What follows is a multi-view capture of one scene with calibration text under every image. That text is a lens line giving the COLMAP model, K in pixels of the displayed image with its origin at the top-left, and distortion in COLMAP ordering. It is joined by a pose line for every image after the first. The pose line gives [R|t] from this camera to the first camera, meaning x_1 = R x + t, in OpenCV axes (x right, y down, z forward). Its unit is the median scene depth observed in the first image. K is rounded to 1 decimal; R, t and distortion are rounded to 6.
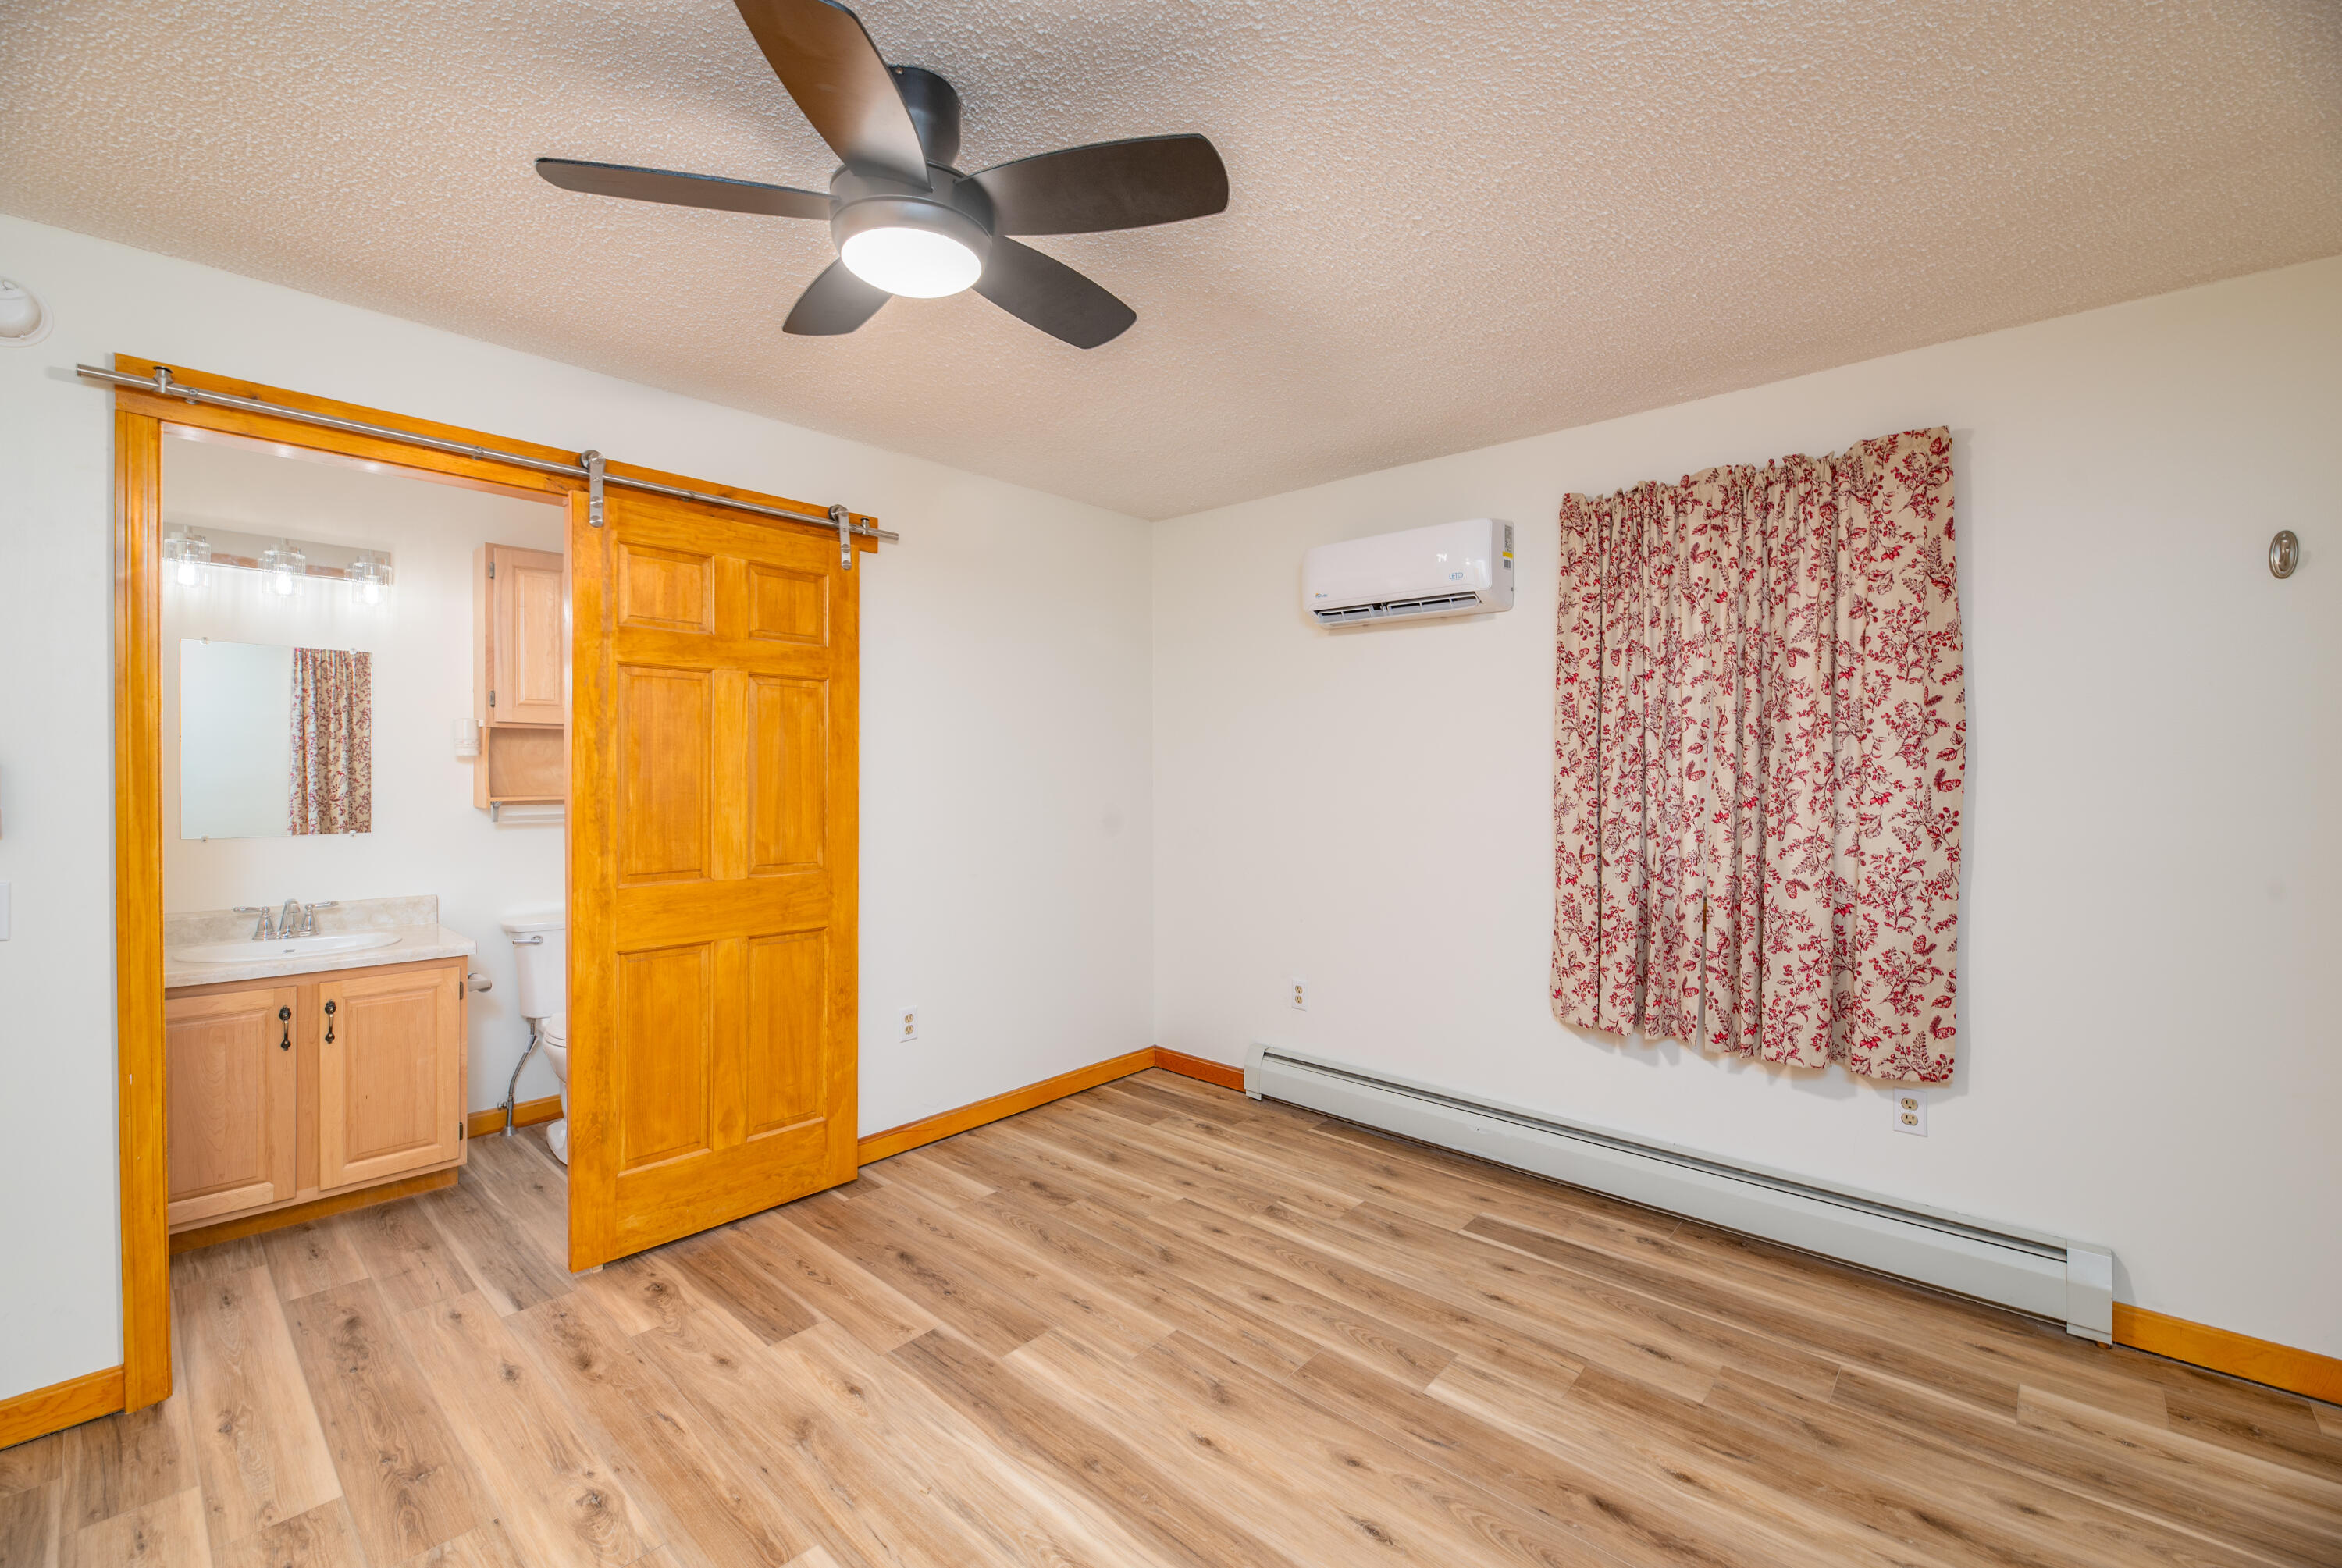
lens RADIAL K [[972.2, 0, 1181.3], [0, 972.2, 778.6], [0, 0, 1]] dist [-0.001030, -0.000442]
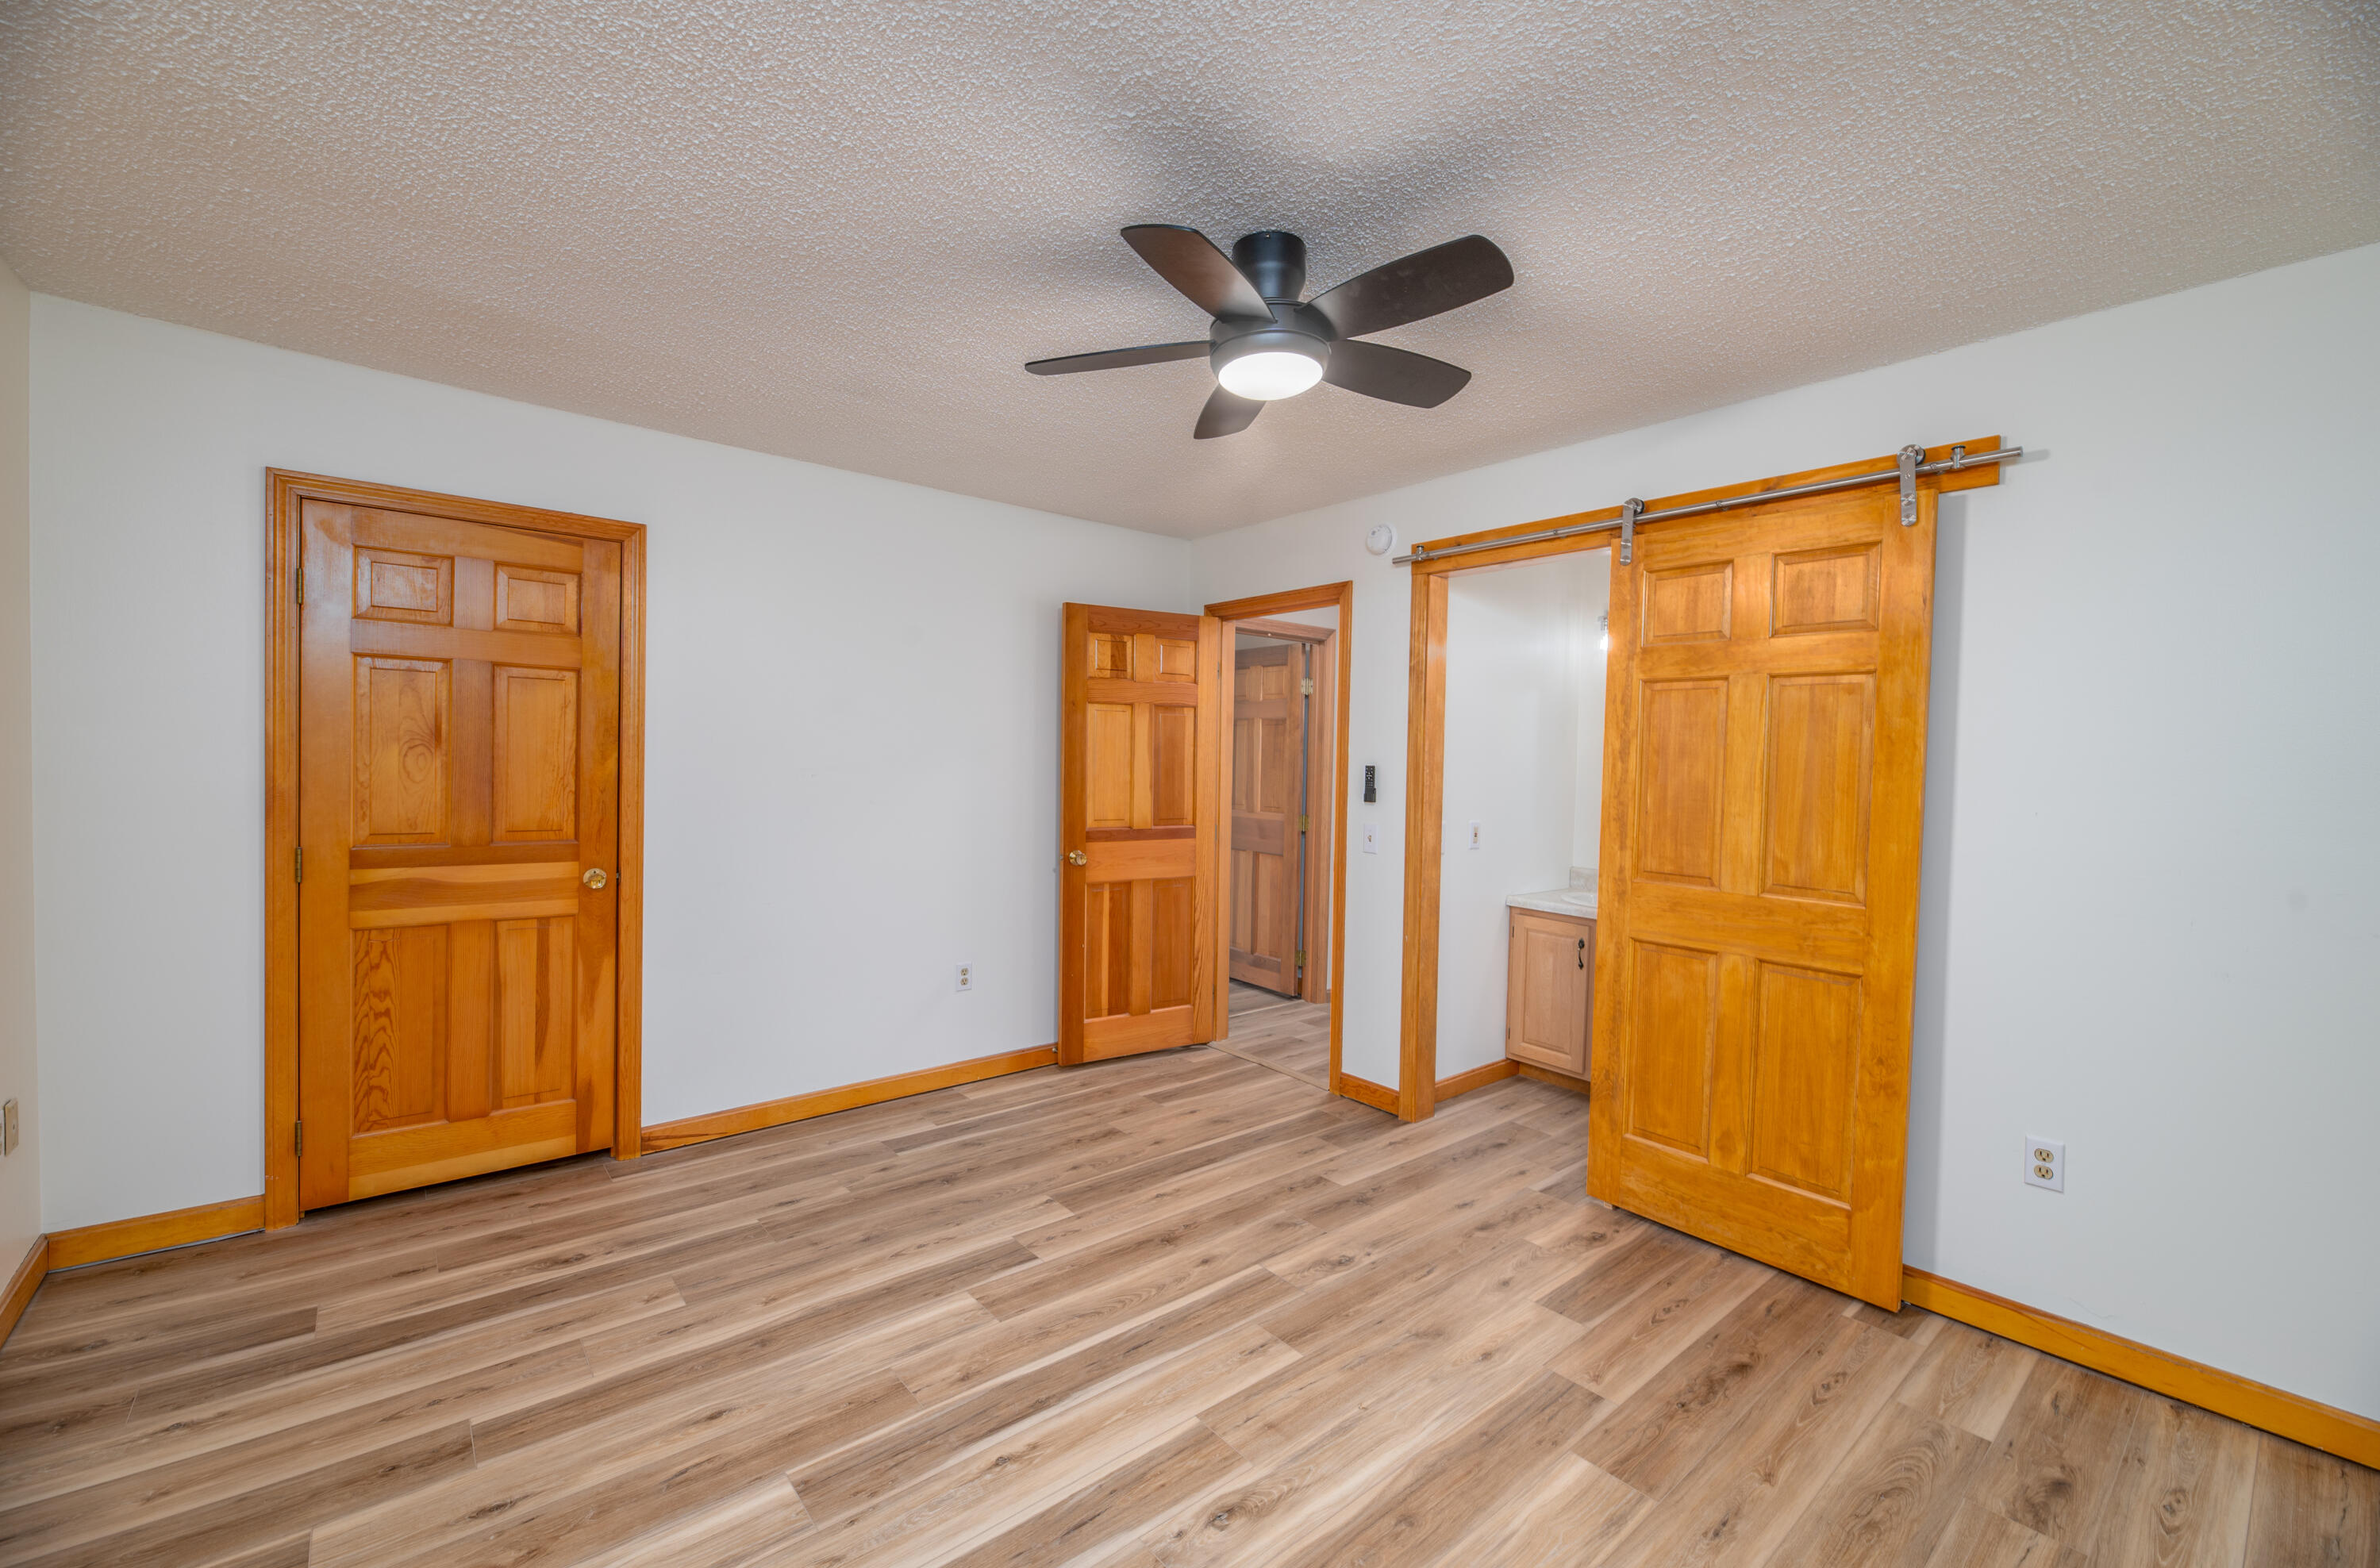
lens RADIAL K [[984.9, 0, 1195.4], [0, 984.9, 777.6], [0, 0, 1]] dist [-0.001146, -0.000426]
pose [[-0.144766, 0.012248, -0.989390, 0.594625], [-0.033436, 0.999292, 0.017263, -0.009407], [0.988901, 0.035580, -0.144254, 0.631161]]
